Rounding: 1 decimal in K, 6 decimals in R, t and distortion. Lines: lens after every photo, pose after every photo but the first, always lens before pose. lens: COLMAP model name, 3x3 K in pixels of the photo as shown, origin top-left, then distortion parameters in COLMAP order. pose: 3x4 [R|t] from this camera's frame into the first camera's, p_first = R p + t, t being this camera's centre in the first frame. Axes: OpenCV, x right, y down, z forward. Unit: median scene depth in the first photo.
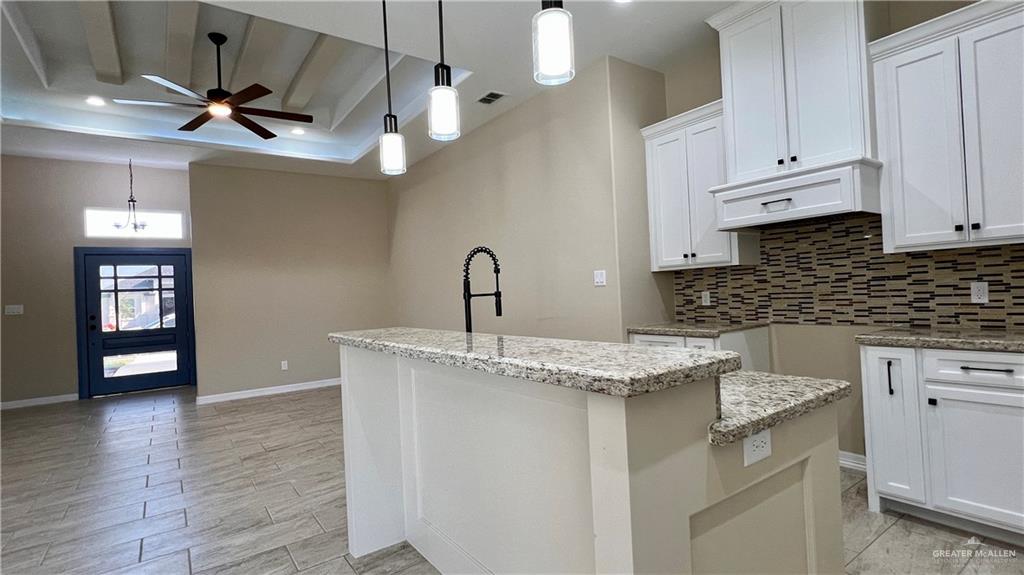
lens RADIAL K [[483.8, 0, 502.8], [0, 483.8, 288.3], [0, 0, 1]] dist [-0.003488, -0.000592]
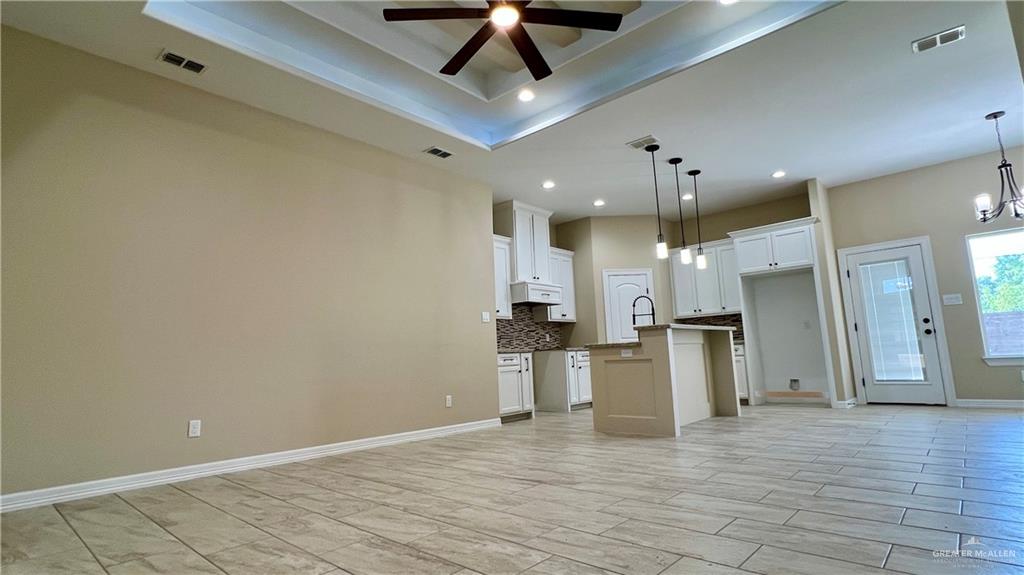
lens RADIAL K [[499.6, 0, 514.7], [0, 499.6, 285.0], [0, 0, 1]] dist [0.002768, 0.000202]
pose [[-0.203864, 0.197123, 0.958948, -1.889749], [0.043338, 0.980376, -0.192315, 0.261362], [-0.978040, 0.002353, -0.208406, 1.751090]]
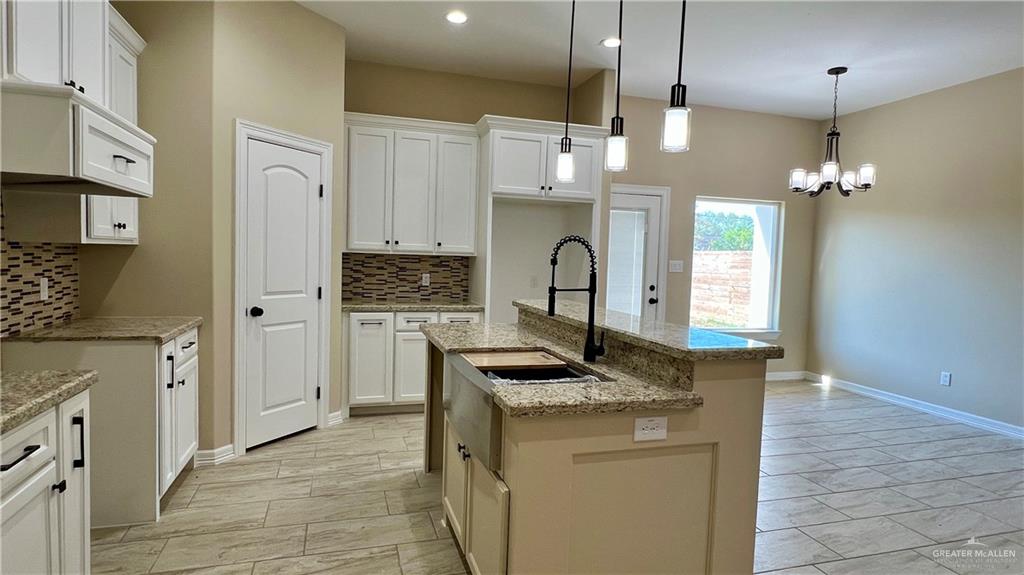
lens RADIAL K [[553.6, 0, 506.7], [0, 553.6, 287.6], [0, 0, 1]] dist [0.003003, 0.000355]
pose [[-0.946155, -0.005969, 0.323658, -0.177608], [0.006249, 0.999307, 0.036697, -0.025828], [-0.323653, 0.036743, -0.945462, 1.631737]]
